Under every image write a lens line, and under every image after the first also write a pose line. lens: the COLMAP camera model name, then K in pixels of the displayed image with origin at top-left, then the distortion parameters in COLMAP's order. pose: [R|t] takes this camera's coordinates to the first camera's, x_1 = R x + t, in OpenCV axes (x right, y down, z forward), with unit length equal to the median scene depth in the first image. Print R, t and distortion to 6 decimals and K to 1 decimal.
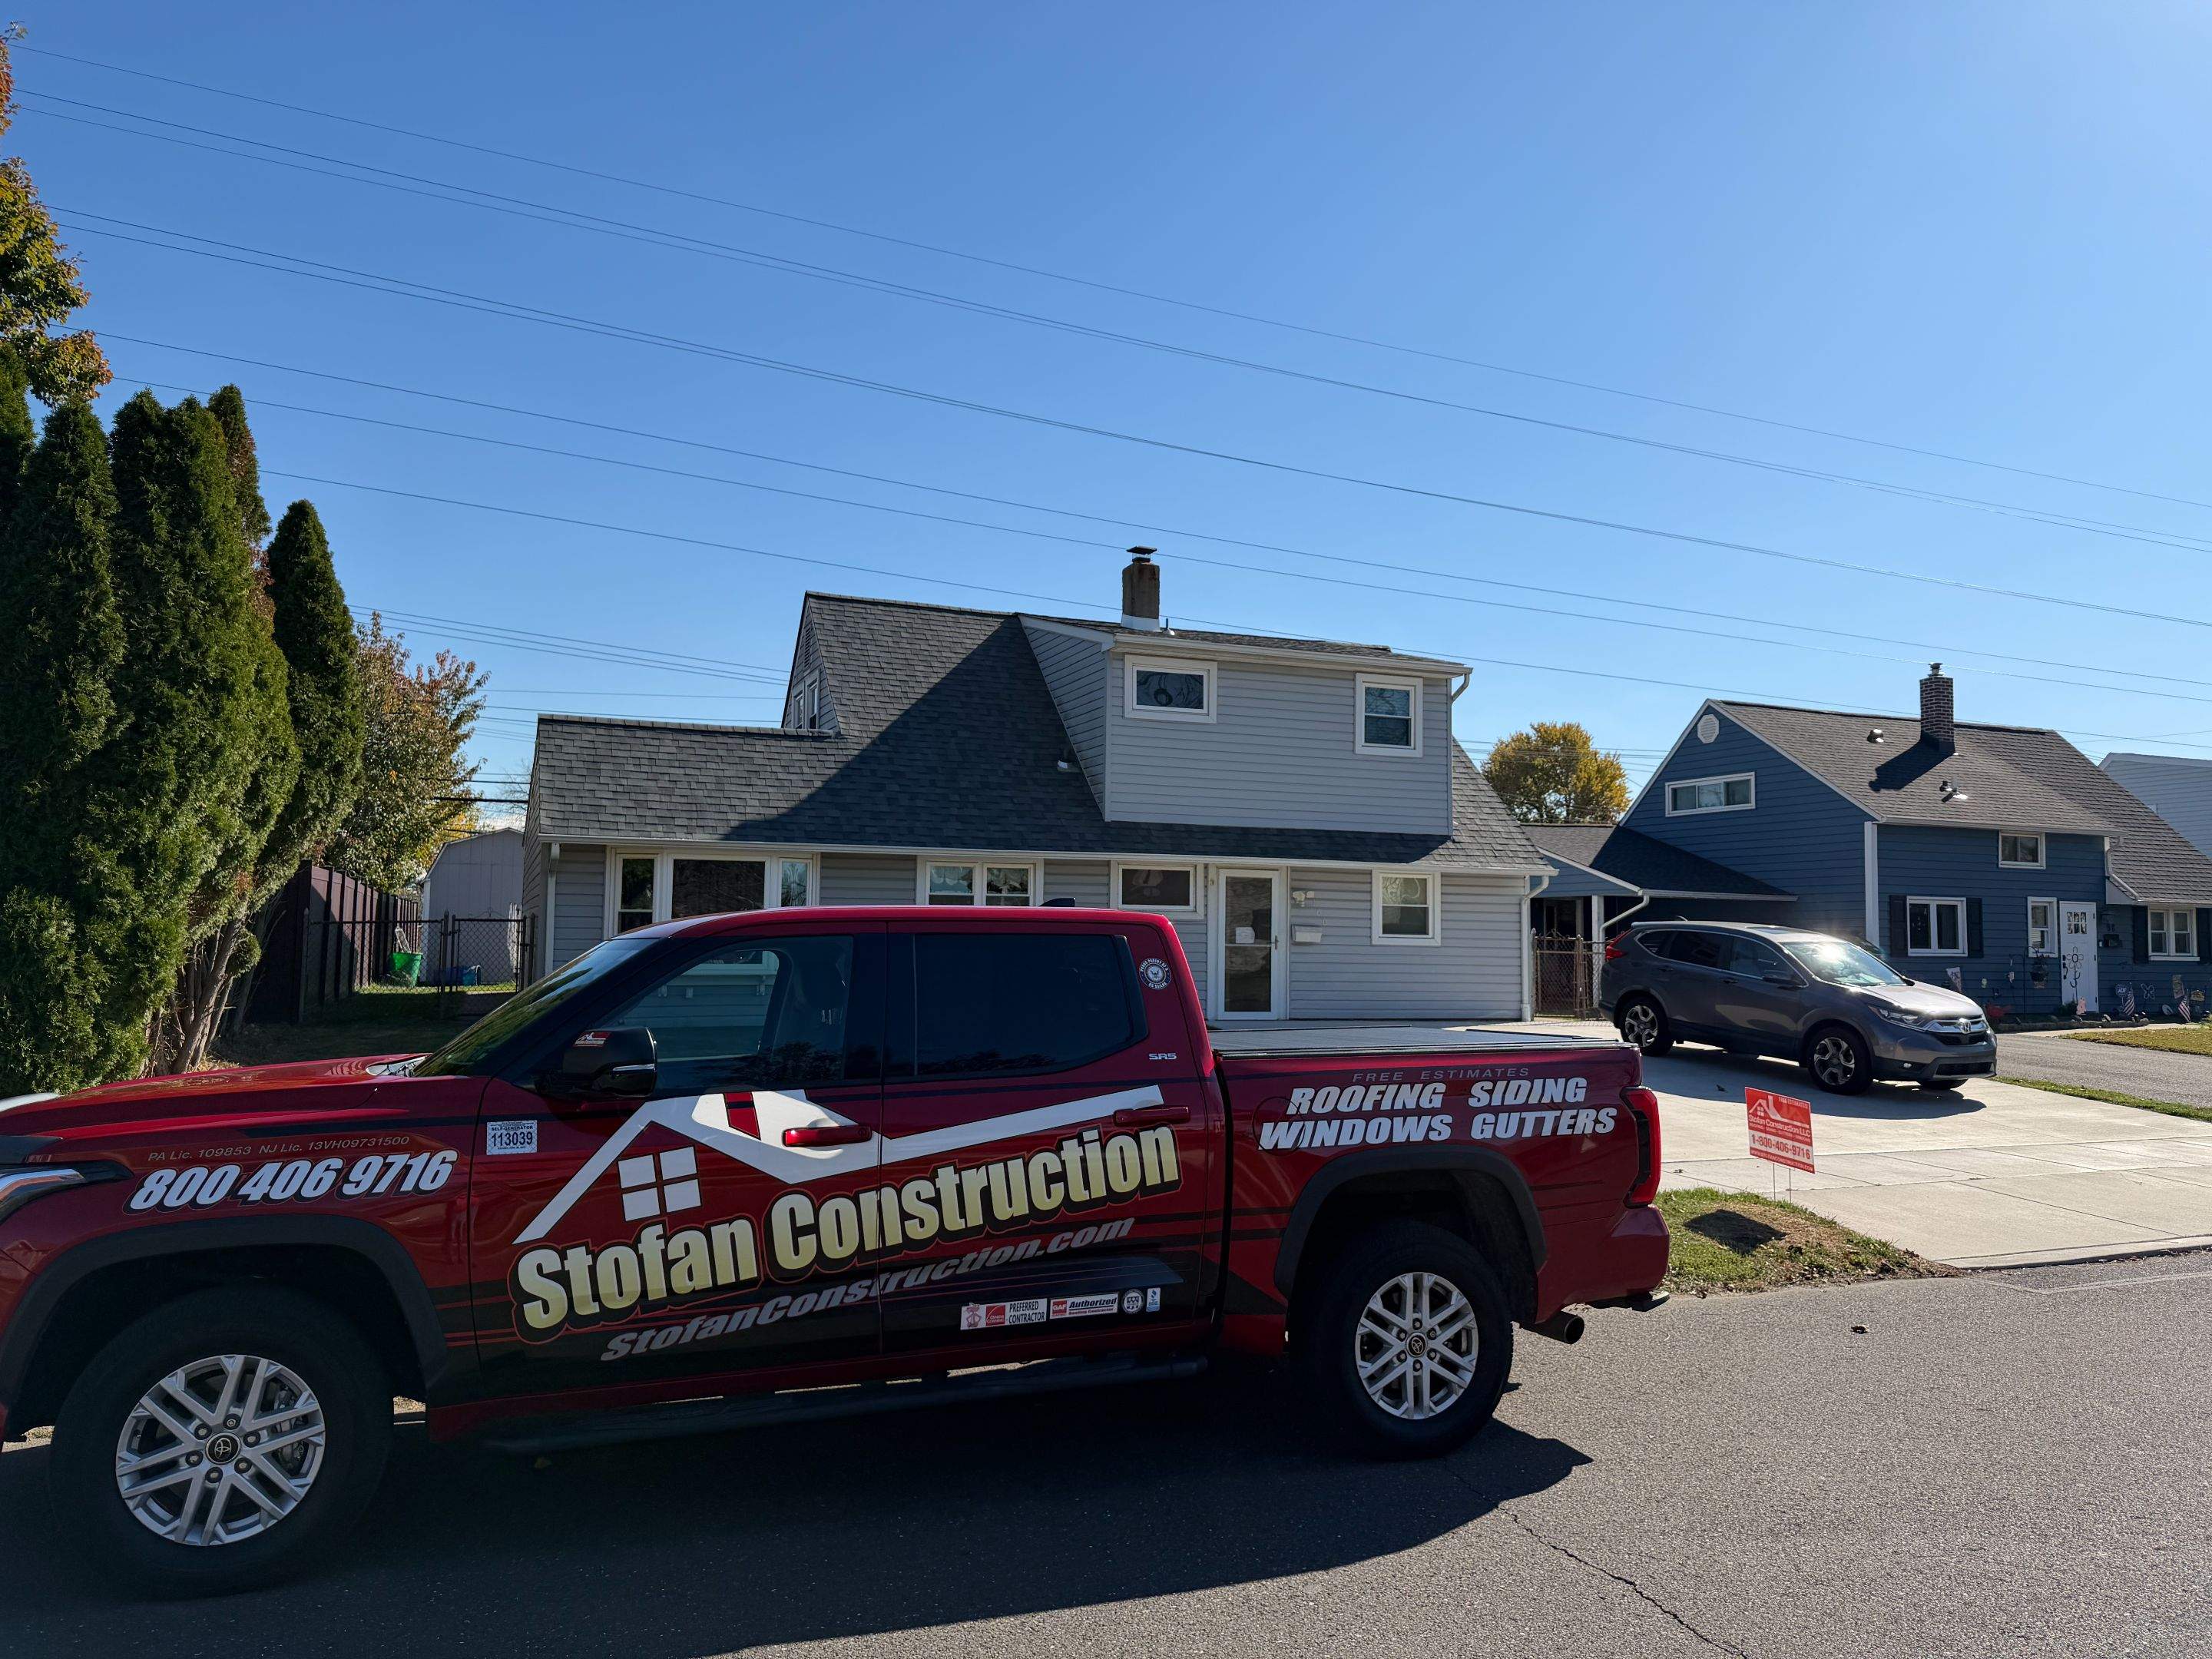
lens RADIAL K [[1606.2, 0, 1152.3], [0, 1606.2, 822.6], [0, 0, 1]] dist [0.148485, -0.274641]
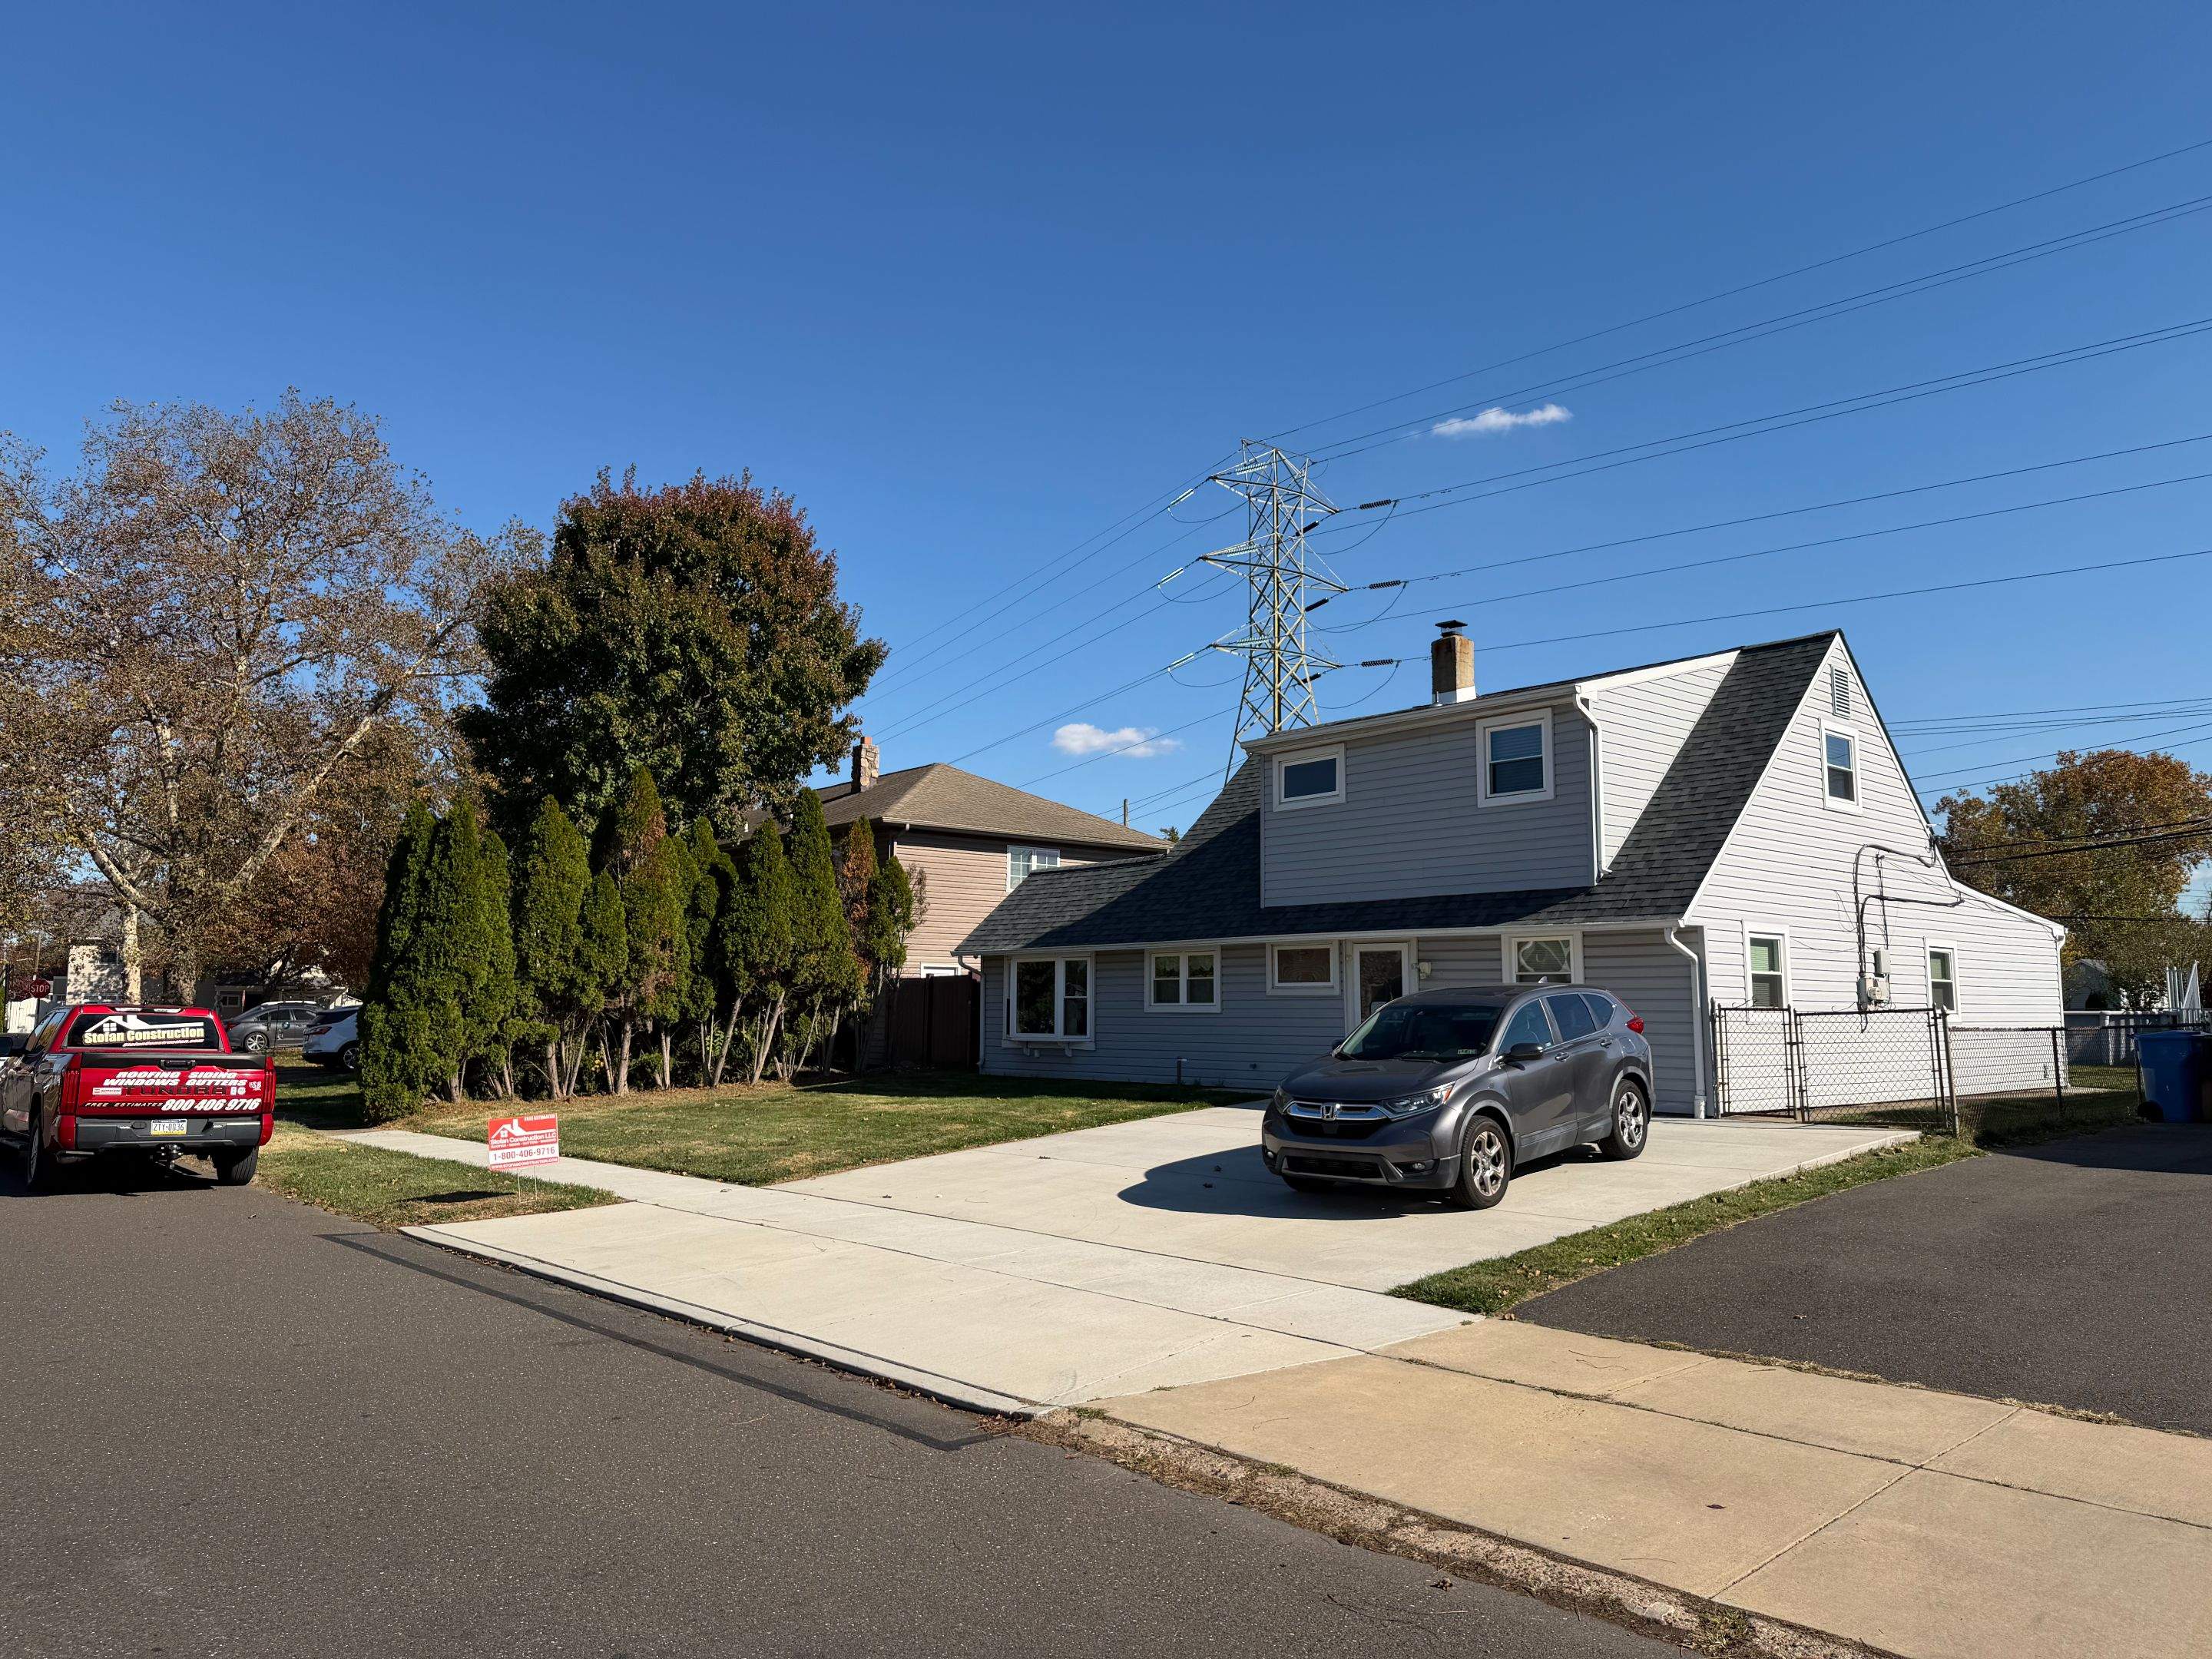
lens RADIAL K [[1606.2, 0, 1152.3], [0, 1606.2, 822.6], [0, 0, 1]] dist [0.148485, -0.274641]
pose [[0.300087, -0.123745, -0.945851, 0.974672], [0.069600, 0.991748, -0.107668, 0.053227], [0.951369, -0.033522, 0.306223, 0.568034]]
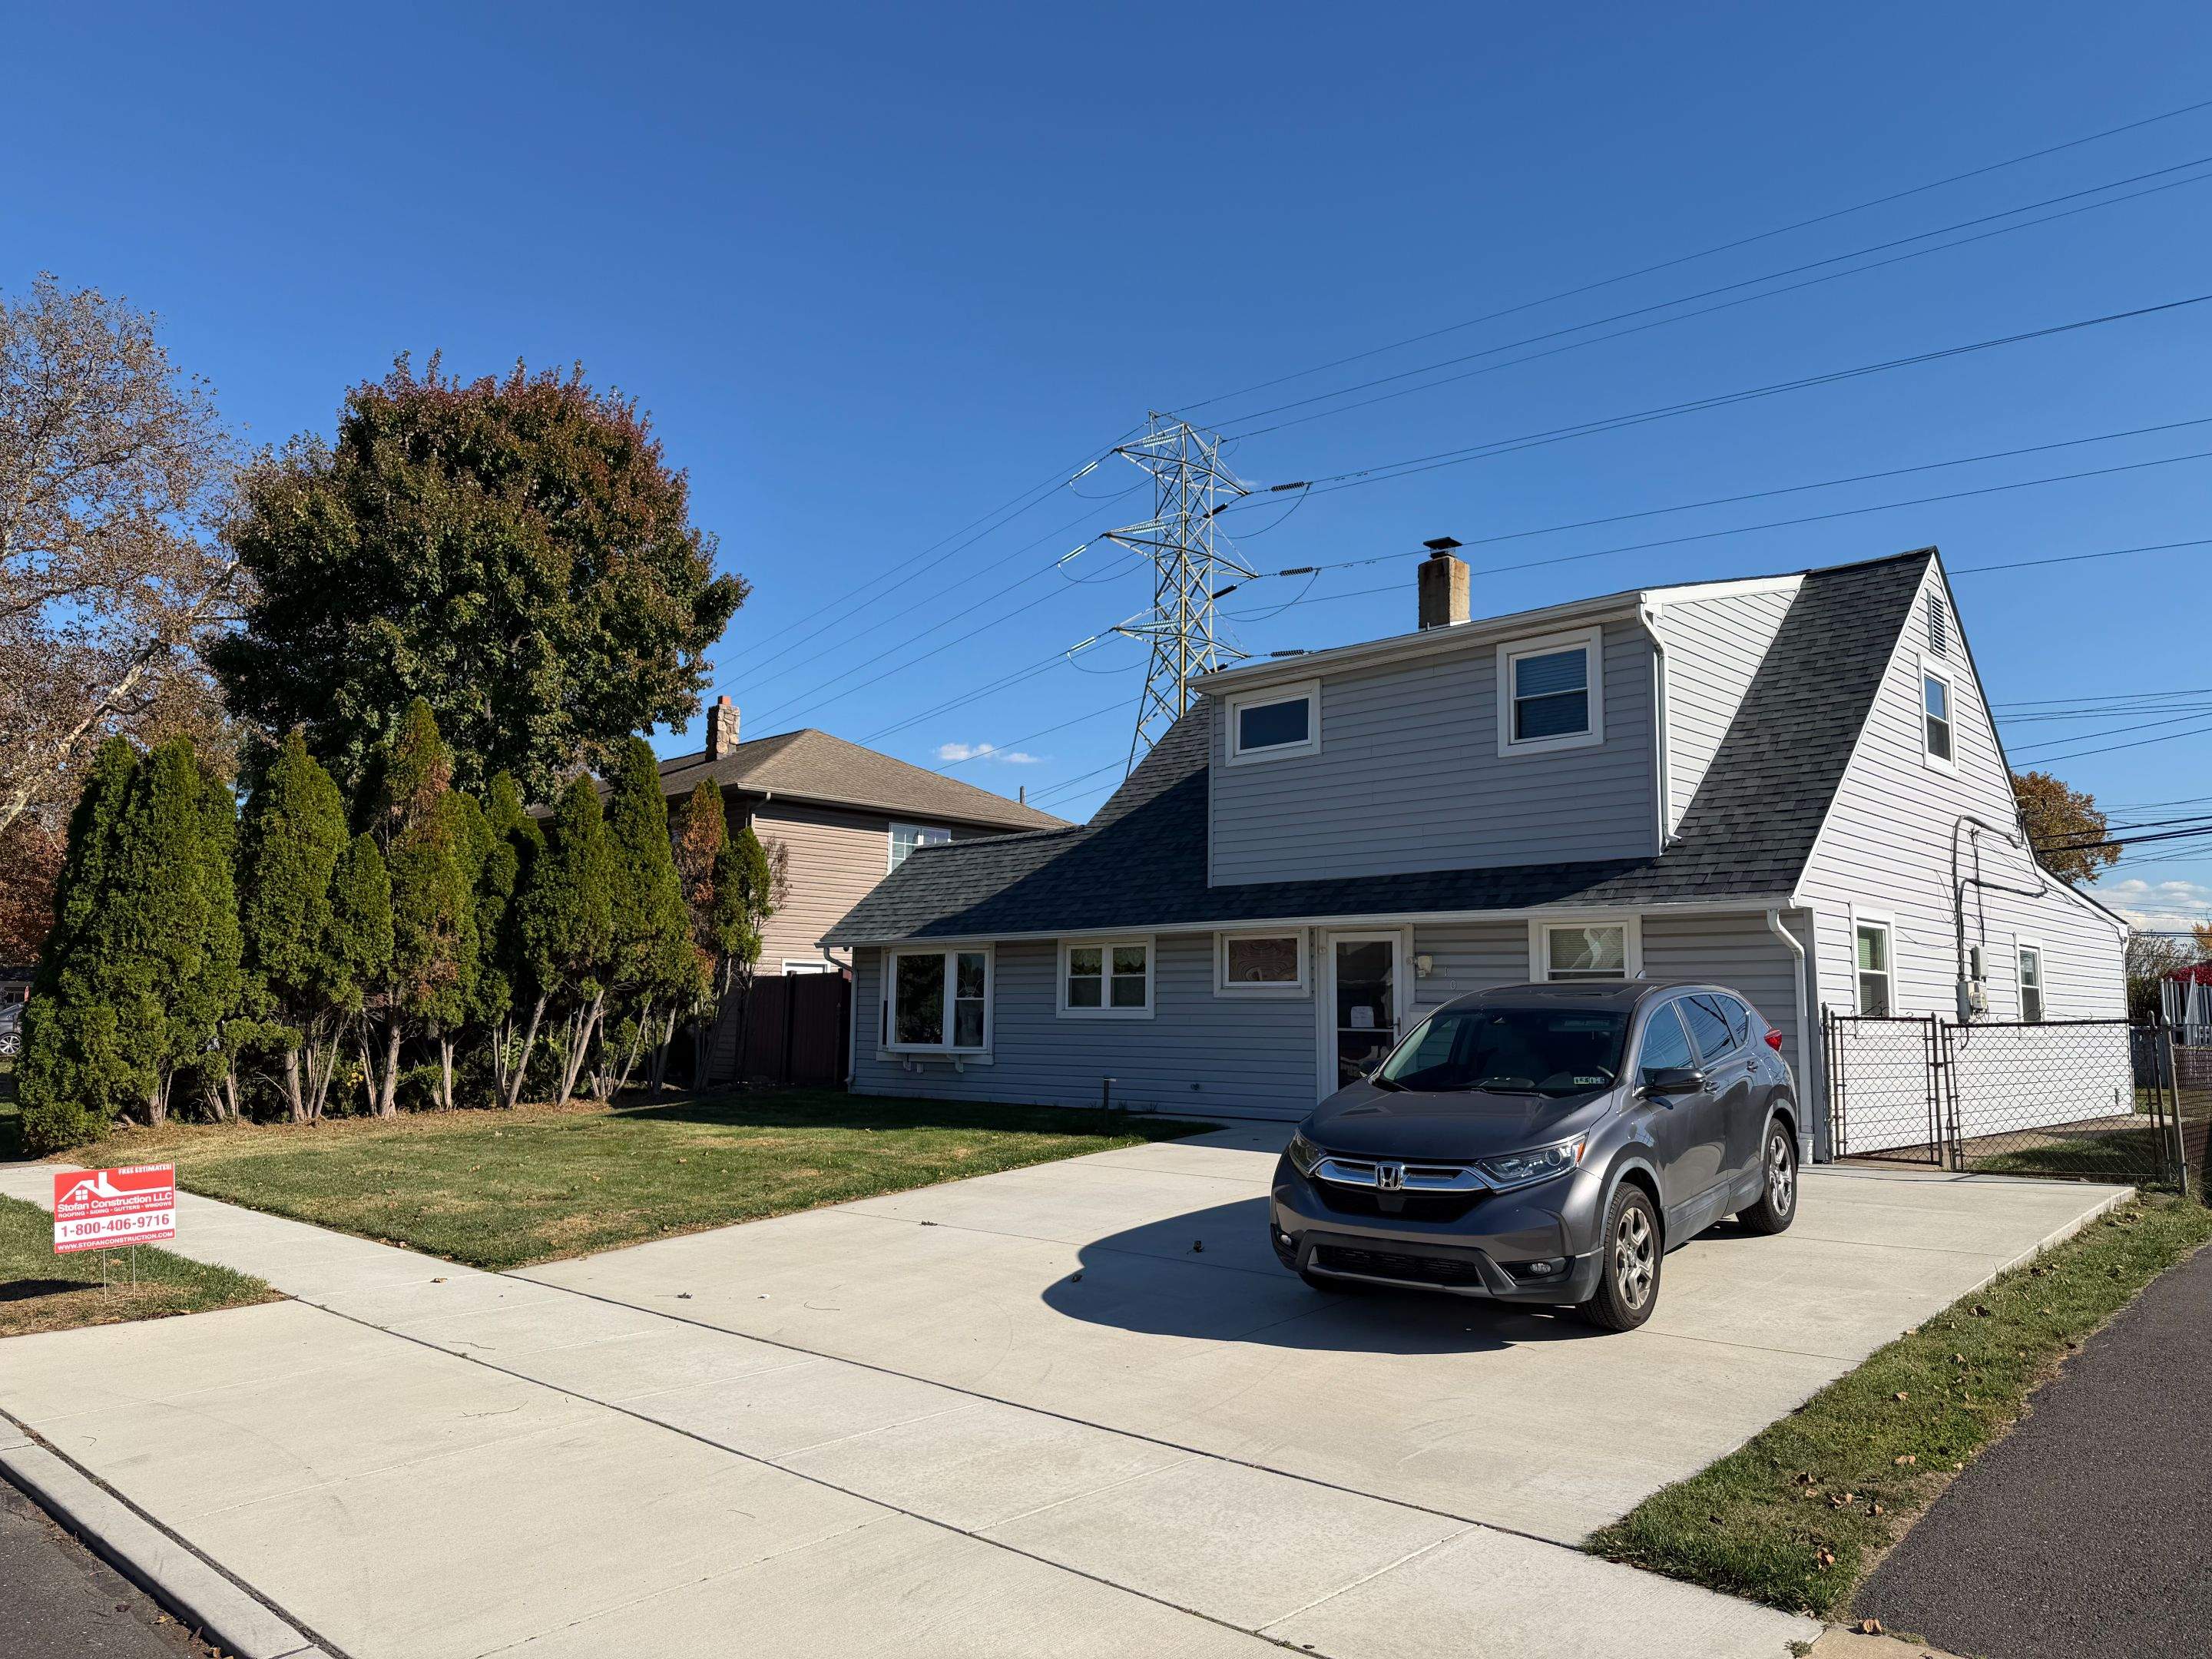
lens RADIAL K [[1598.4, 0, 1149.3], [0, 1598.4, 832.1], [0, 0, 1]] dist [0.107127, -0.173423]
pose [[0.366412, -0.118500, -0.922876, 0.747663], [0.060948, 0.992783, -0.103278, 0.055467], [0.928454, -0.018405, 0.370990, 0.621497]]
